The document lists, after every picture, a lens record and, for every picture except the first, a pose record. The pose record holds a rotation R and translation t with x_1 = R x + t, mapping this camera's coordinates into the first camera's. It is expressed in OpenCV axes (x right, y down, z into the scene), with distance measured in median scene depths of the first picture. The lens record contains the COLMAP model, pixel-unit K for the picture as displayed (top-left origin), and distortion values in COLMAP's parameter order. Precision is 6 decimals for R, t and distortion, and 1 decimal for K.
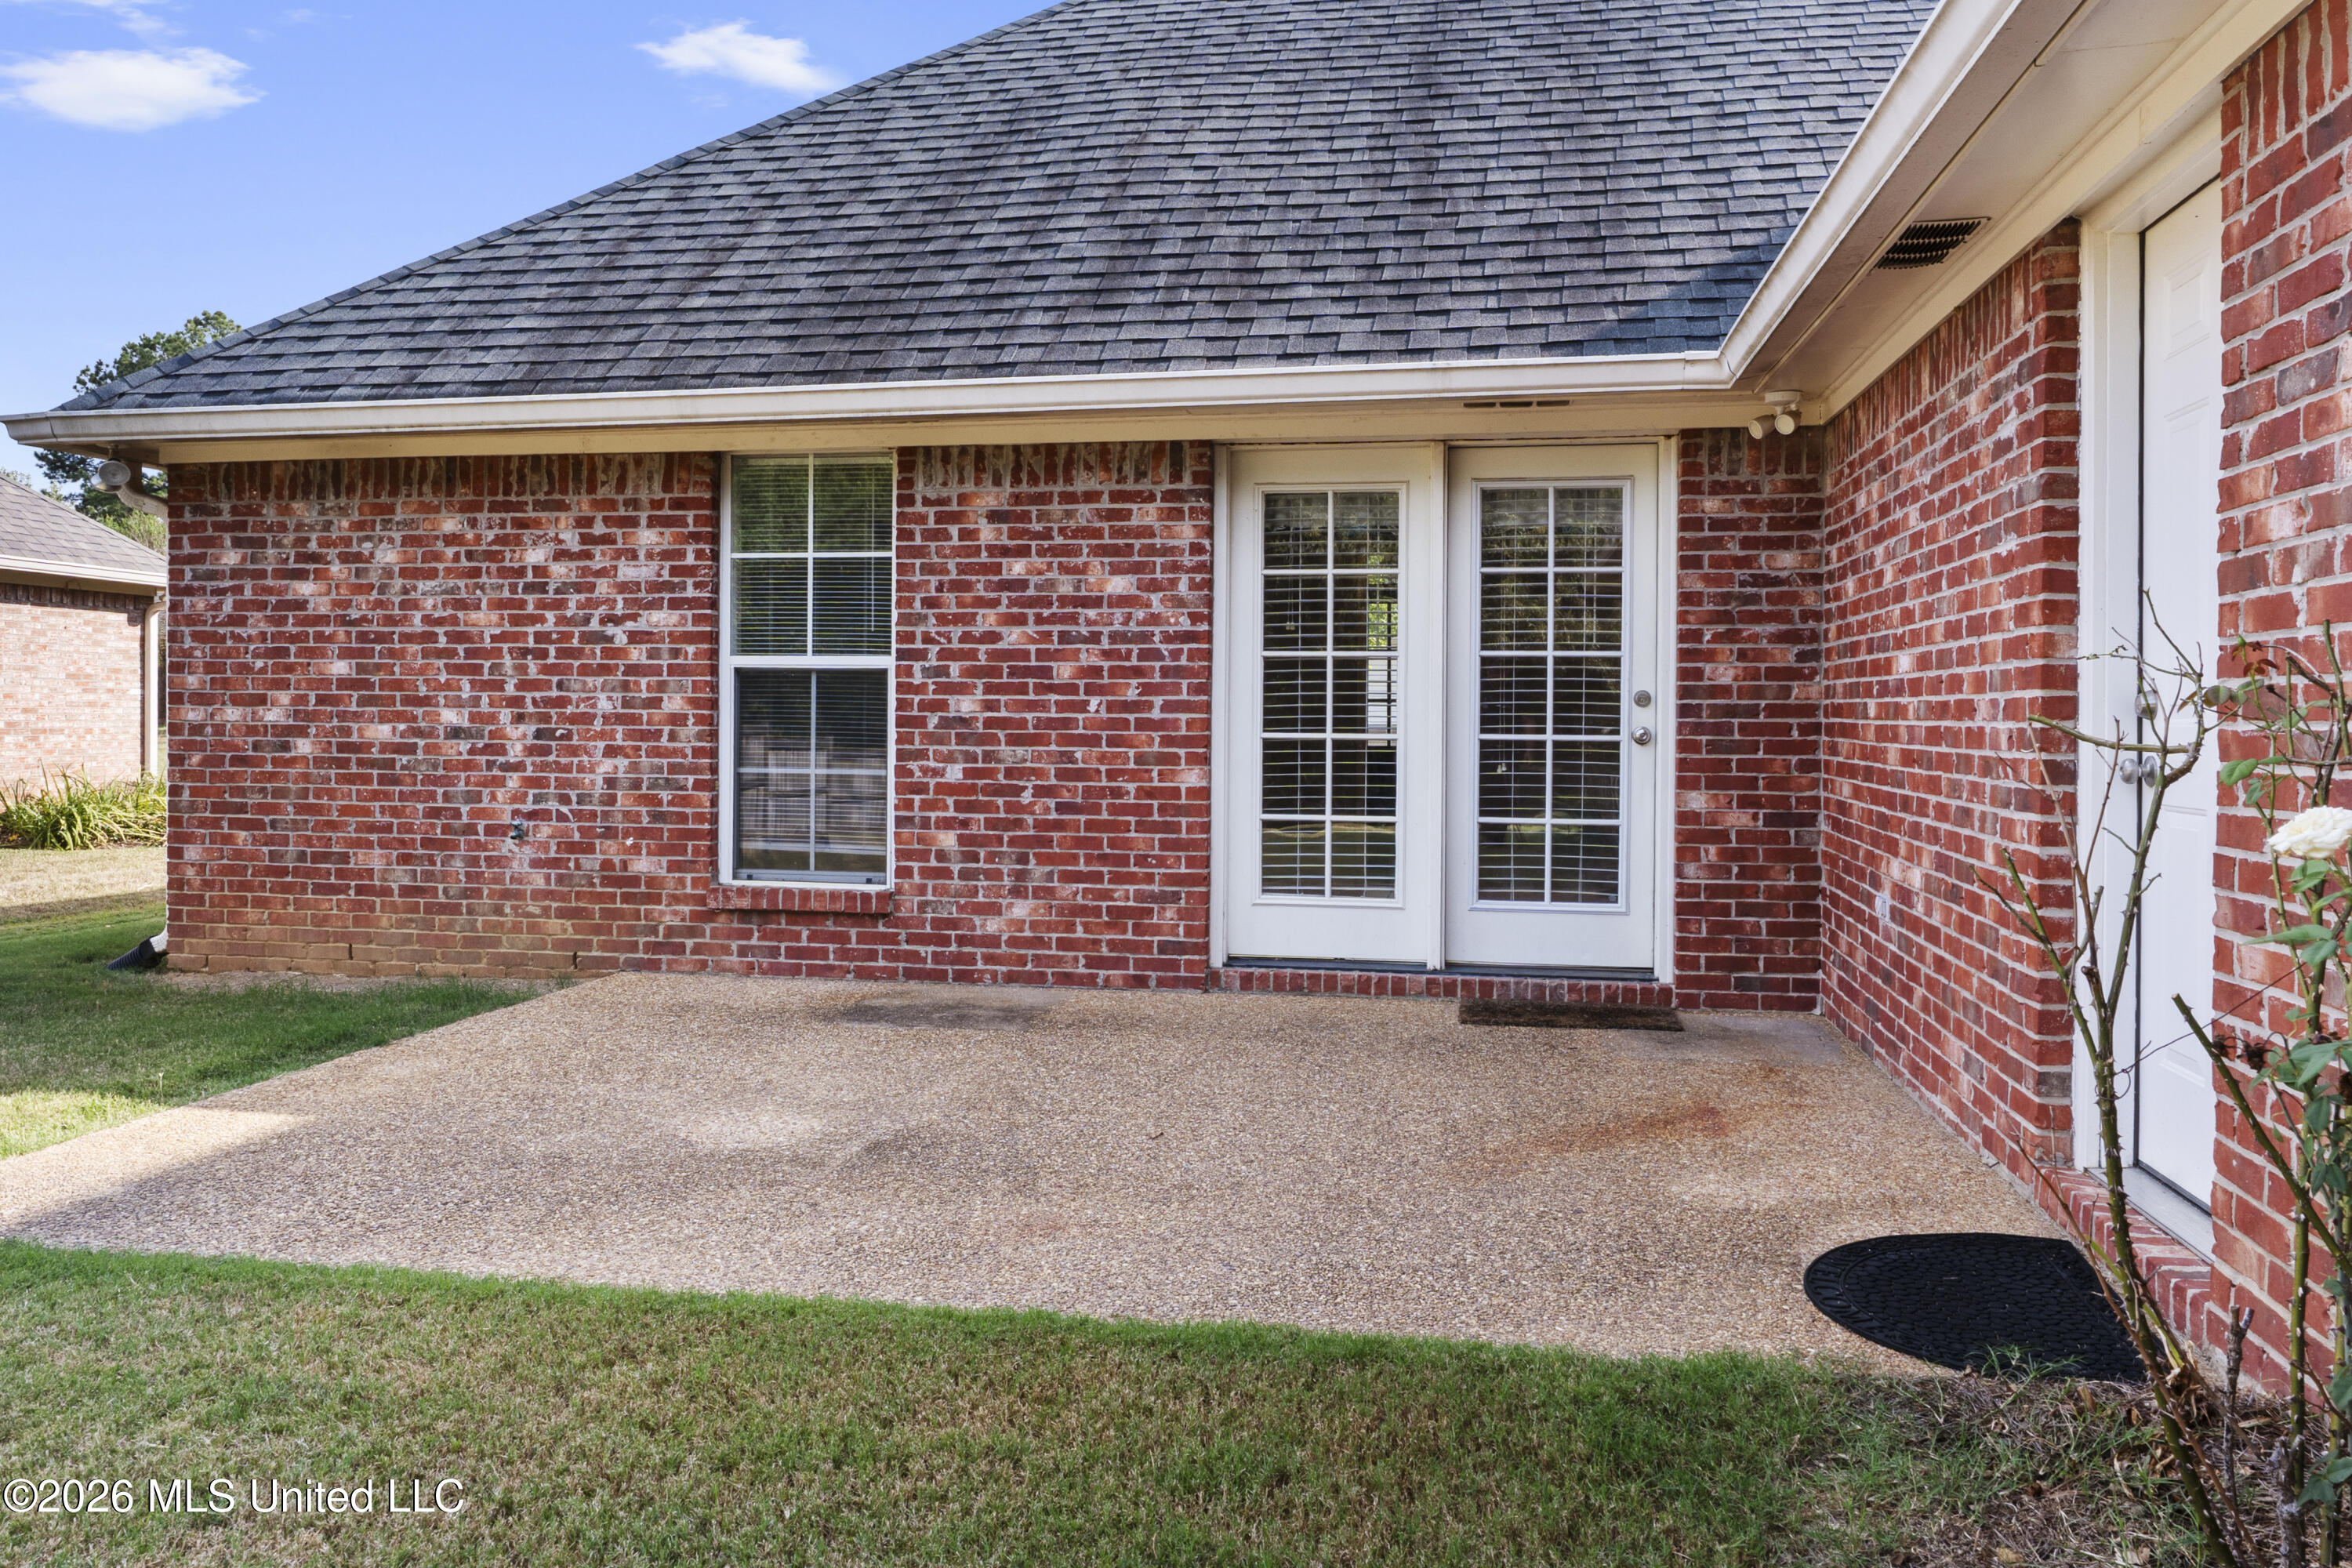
lens RADIAL K [[1661.0, 0, 1183.9], [0, 1661.0, 742.2], [0, 0, 1]] dist [-0.000962, 0.001495]
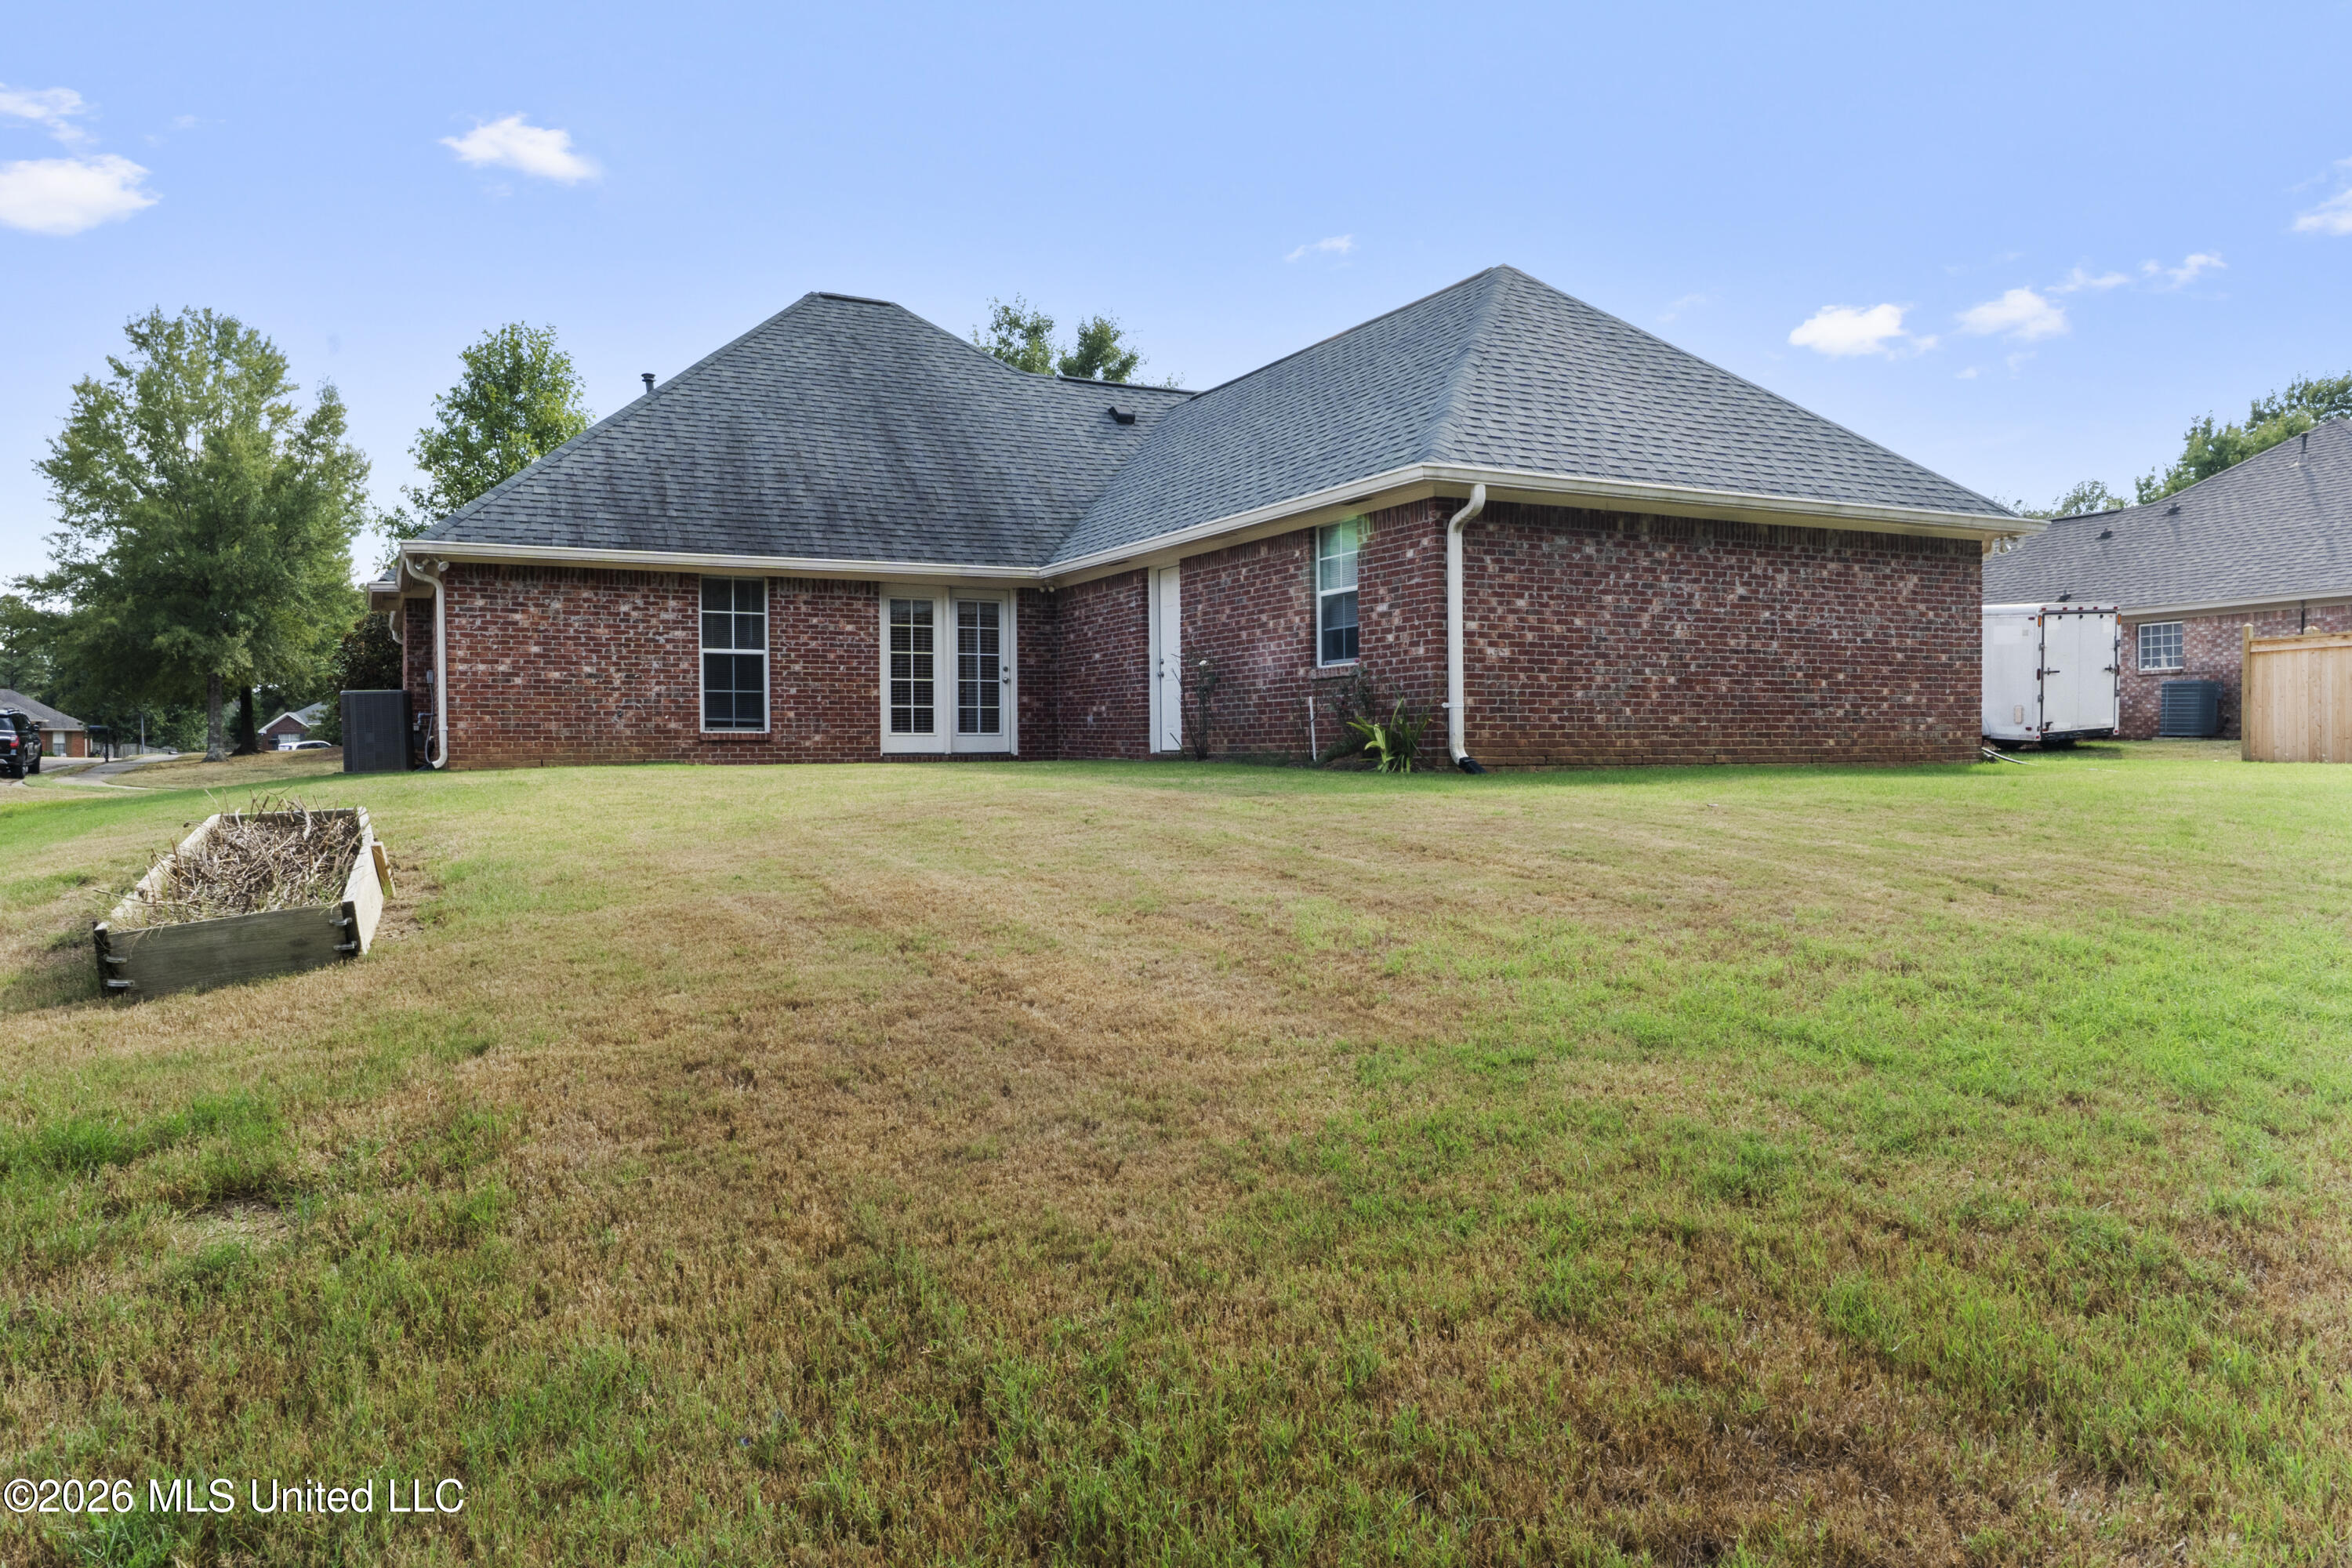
lens RADIAL K [[1661.0, 0, 1183.9], [0, 1661.0, 742.2], [0, 0, 1]] dist [-0.000962, 0.001495]
pose [[0.791394, -0.006785, 0.611269, -1.329811], [0.022638, 0.999578, -0.018215, 0.170774], [-0.610887, 0.028253, 0.791213, -1.646170]]
